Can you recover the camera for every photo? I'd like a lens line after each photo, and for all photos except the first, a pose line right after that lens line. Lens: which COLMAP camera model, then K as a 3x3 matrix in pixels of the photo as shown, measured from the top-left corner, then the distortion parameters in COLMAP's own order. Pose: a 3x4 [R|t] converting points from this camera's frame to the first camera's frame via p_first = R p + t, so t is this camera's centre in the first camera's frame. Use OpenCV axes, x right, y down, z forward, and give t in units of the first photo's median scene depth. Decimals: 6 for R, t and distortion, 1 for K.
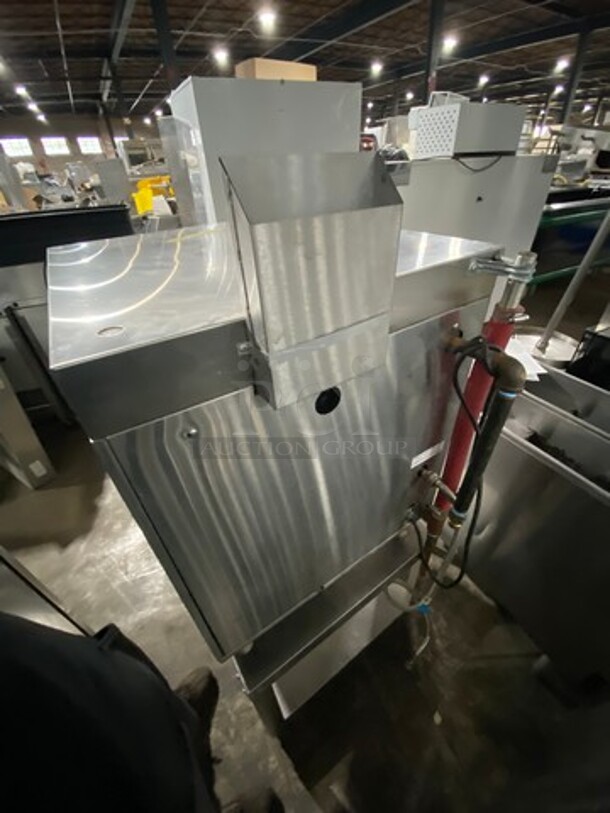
lens RADIAL K [[334.5, 0, 305.0], [0, 334.5, 406.5], [0, 0, 1]] dist [-0.000496, -0.014986]
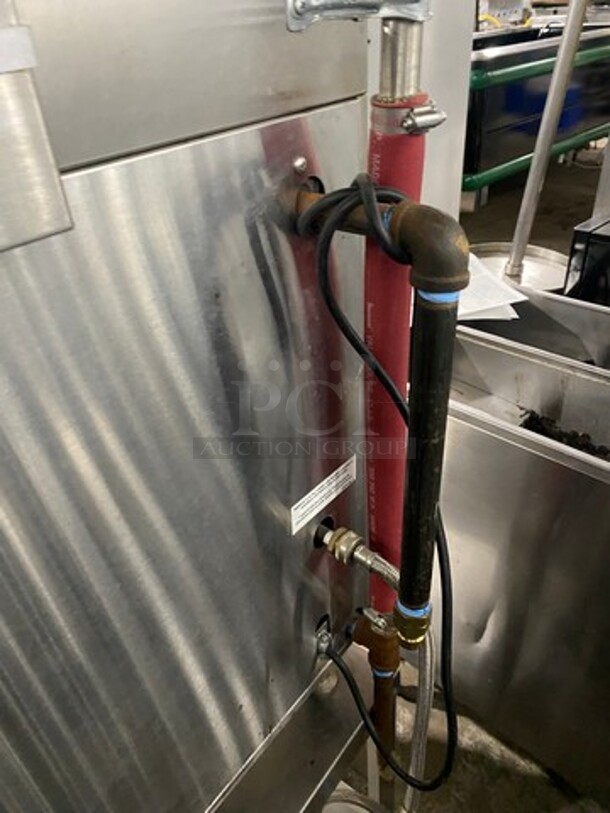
lens RADIAL K [[622.6, 0, 305.0], [0, 622.6, 406.5], [0, 0, 1]] dist [0.000414, 0.002921]
pose [[0.950385, -0.177669, 0.255347, 0.110507], [0.197957, 0.978617, -0.055868, 0.052189], [-0.239961, 0.103644, 0.965234, 0.151667]]
